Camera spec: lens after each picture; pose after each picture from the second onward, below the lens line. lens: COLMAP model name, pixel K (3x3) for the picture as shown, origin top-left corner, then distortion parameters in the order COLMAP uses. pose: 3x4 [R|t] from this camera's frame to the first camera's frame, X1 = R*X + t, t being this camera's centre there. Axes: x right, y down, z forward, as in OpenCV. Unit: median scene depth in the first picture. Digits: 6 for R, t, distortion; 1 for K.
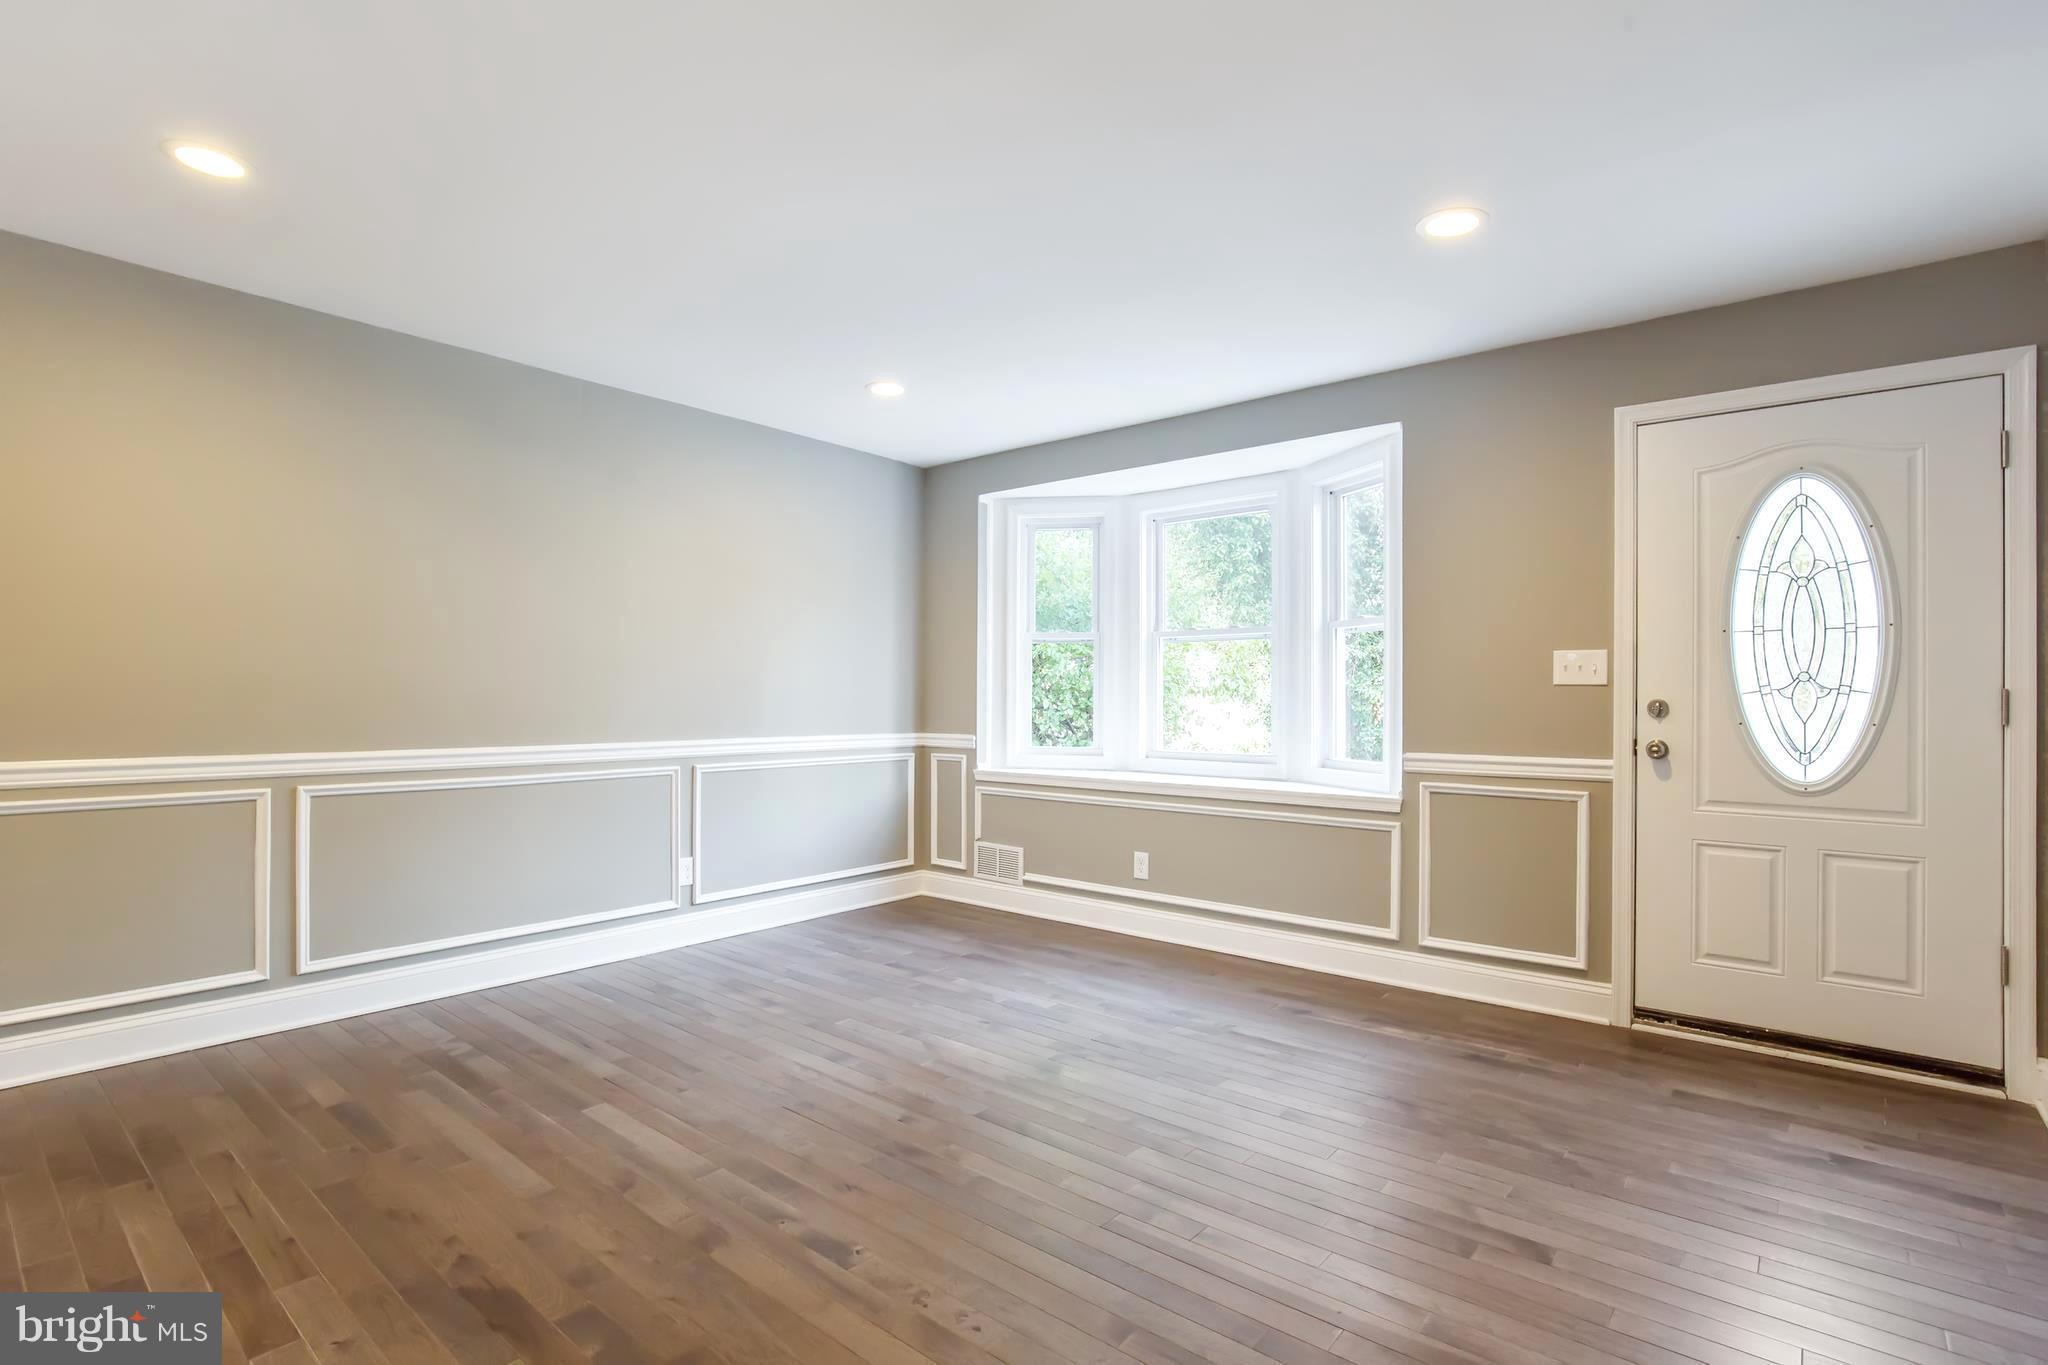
lens RADIAL K [[970.4, 0, 1017.7], [0, 970.4, 703.1], [0, 0, 1]] dist [-0.016865, 0.000545]
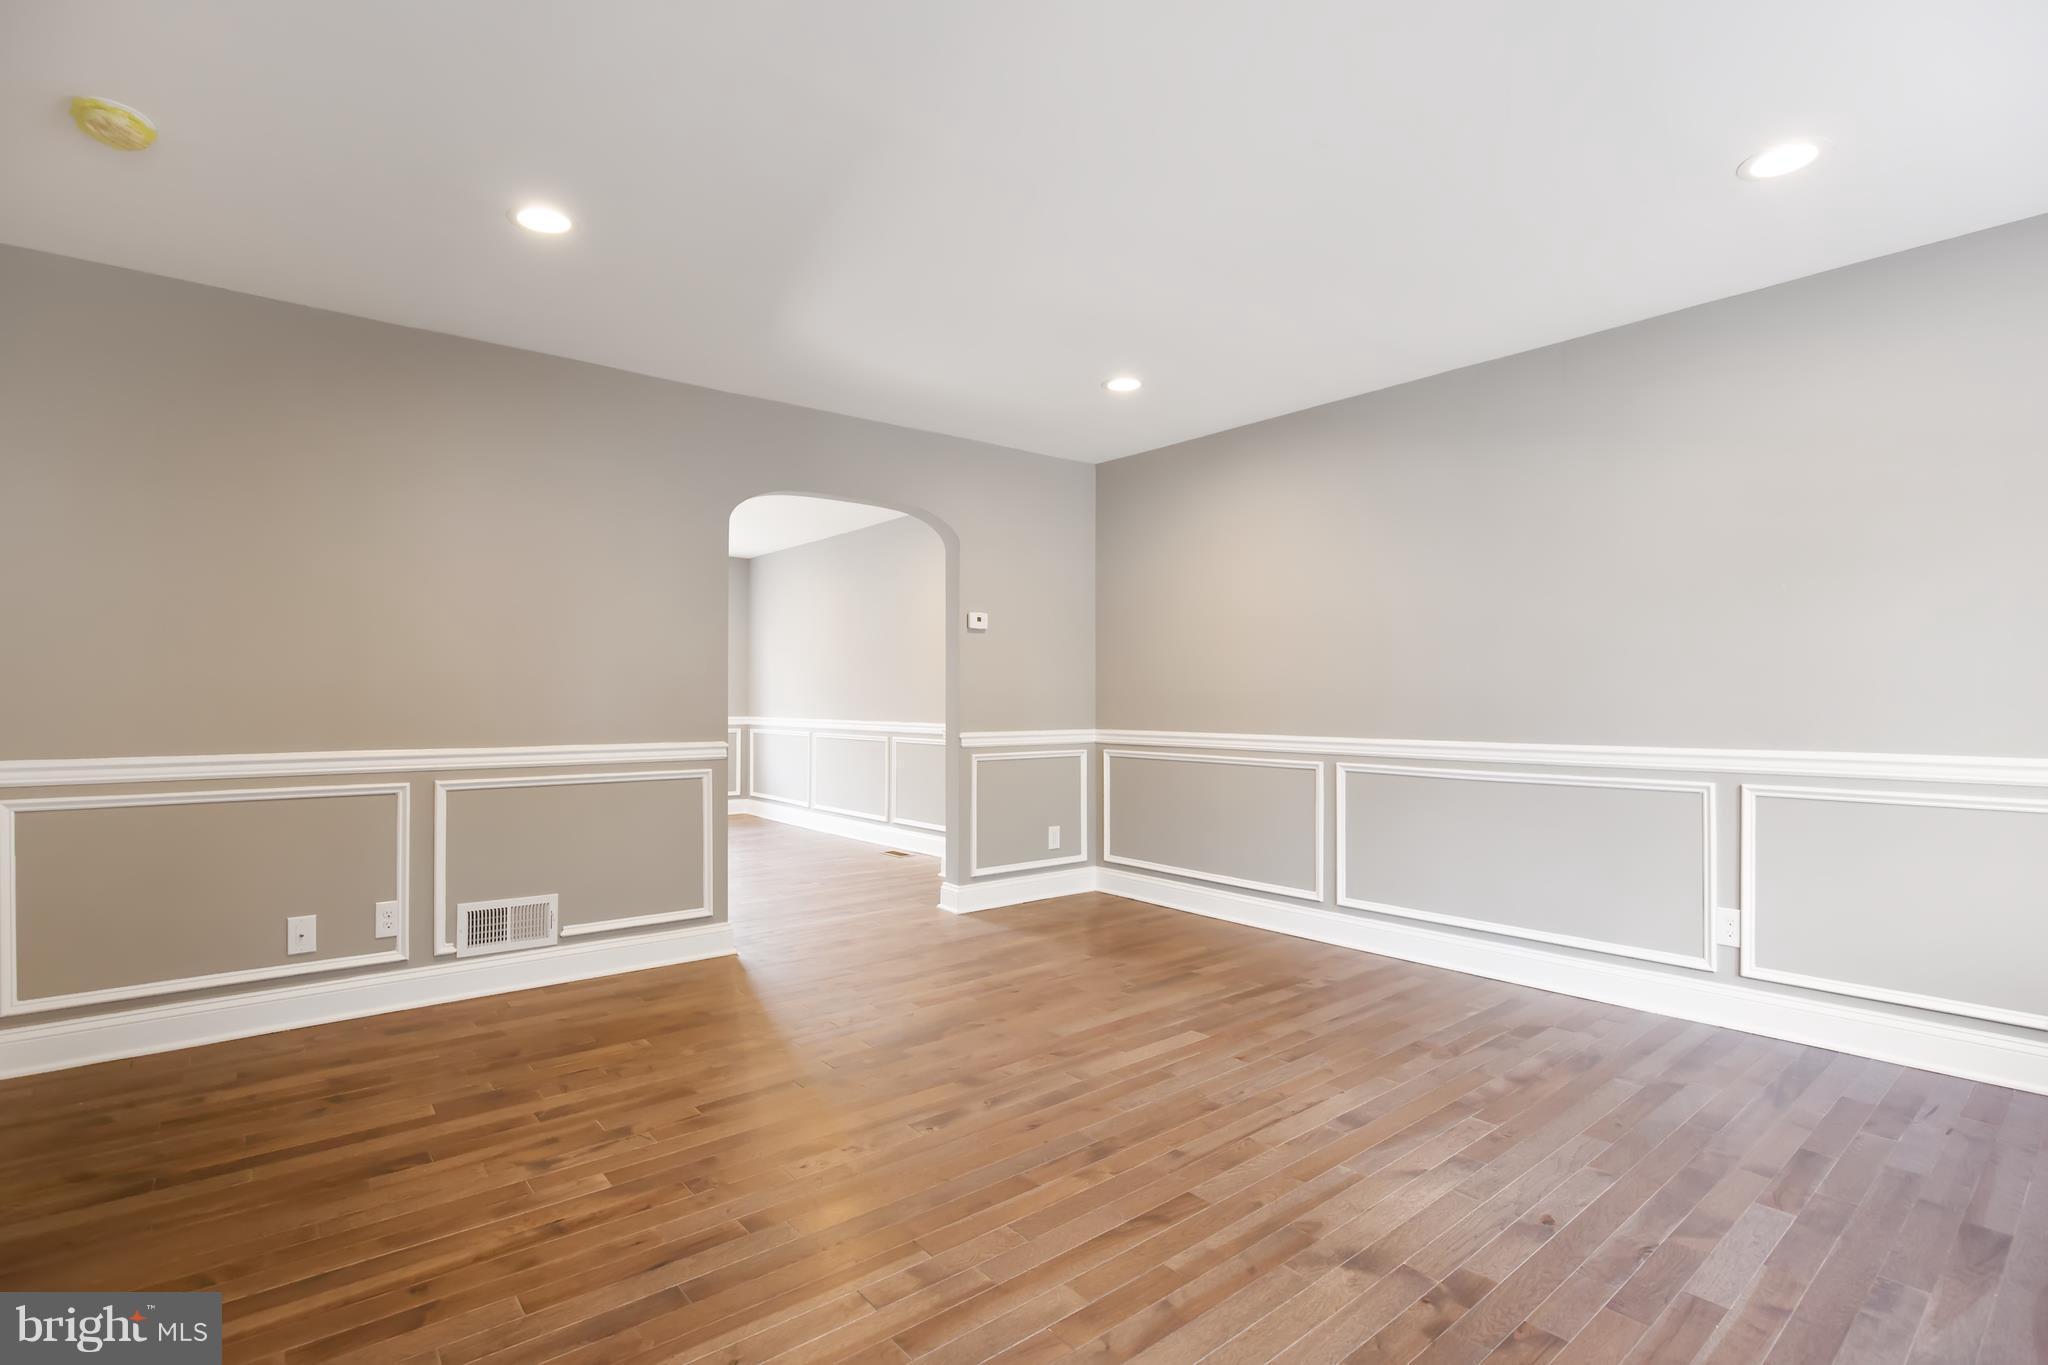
lens RADIAL K [[970.4, 0, 1017.7], [0, 970.4, 703.1], [0, 0, 1]] dist [-0.016865, 0.000545]
pose [[-0.187332, 0.000840, -0.982296, 0.614602], [-0.000572, 0.999999, 0.000964, 0.003910], [0.982296, 0.000742, -0.187331, 0.779813]]
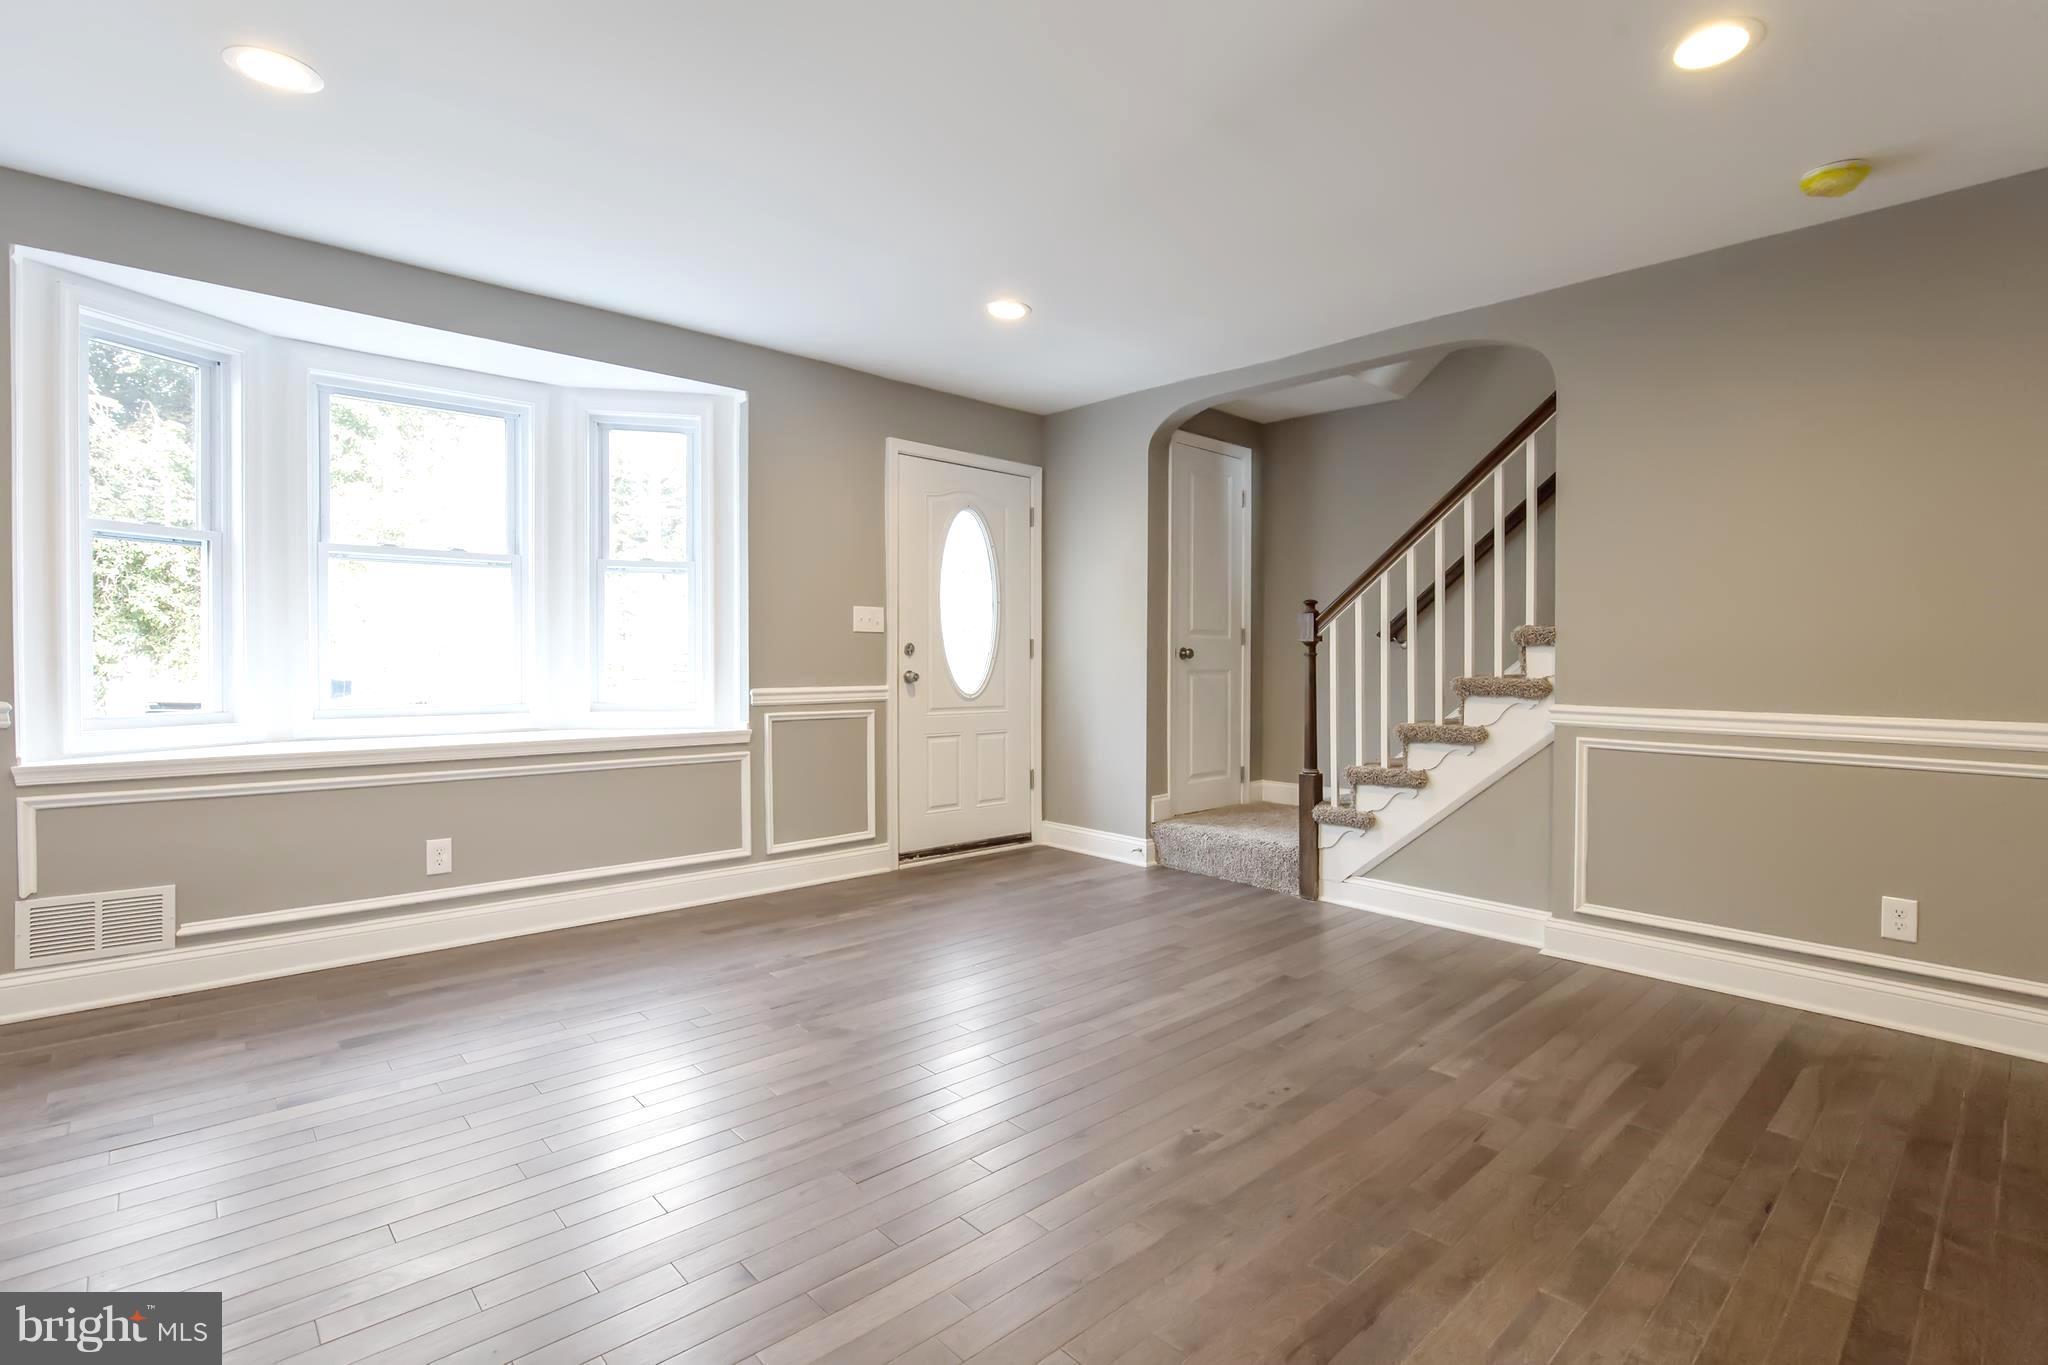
lens RADIAL K [[955.3, 0, 1022.8], [0, 955.3, 670.2], [0, 0, 1]] dist [-0.015074, 0.000345]
pose [[0.136638, -0.025090, 0.990303, -0.746440], [-0.006303, 0.999637, 0.026197, -0.001661], [-0.990601, -0.009822, 0.136430, 0.609145]]
